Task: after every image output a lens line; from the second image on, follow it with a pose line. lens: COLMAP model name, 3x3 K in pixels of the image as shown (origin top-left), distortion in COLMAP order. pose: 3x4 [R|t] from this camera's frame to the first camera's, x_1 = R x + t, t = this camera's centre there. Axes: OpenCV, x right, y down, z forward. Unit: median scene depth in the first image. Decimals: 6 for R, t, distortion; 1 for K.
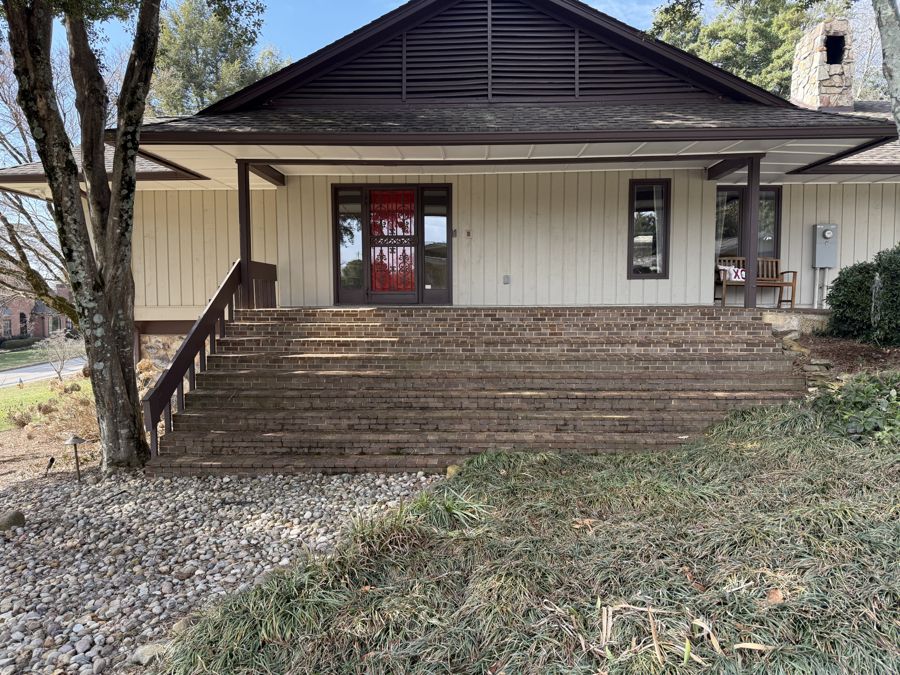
lens RADIAL K [[645.9, 0, 450.0], [0, 645.9, 337.5], [0, 0, 1]] dist [0.108768, -0.146233]
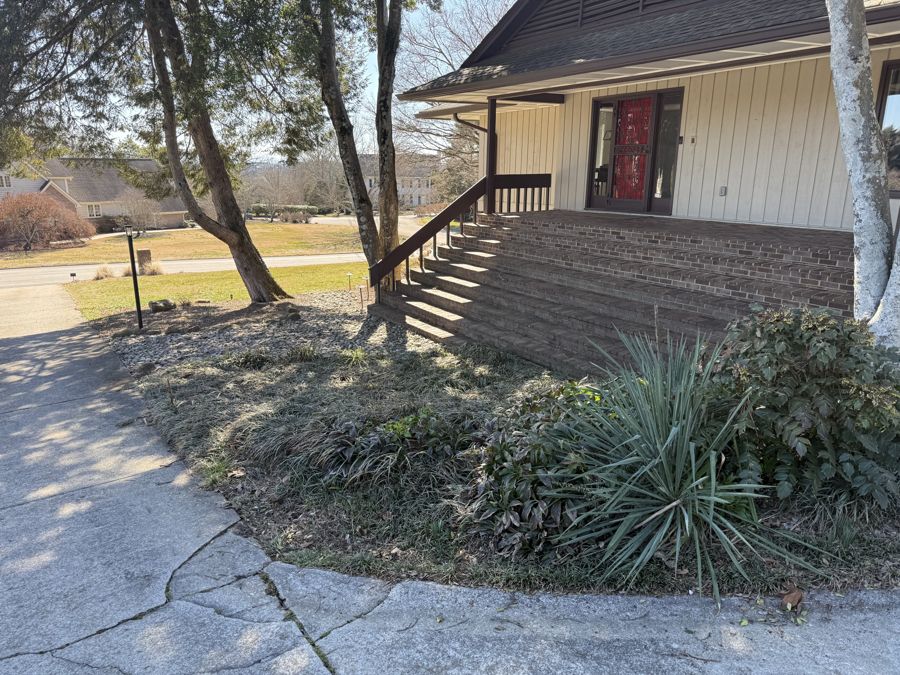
lens RADIAL K [[645.9, 0, 450.0], [0, 645.9, 337.5], [0, 0, 1]] dist [0.108768, -0.146233]
pose [[0.551720, 0.220025, -0.804483, 0.809014], [-0.045634, 0.971093, 0.234297, -0.106147], [0.832780, -0.092555, 0.545812, 0.171867]]
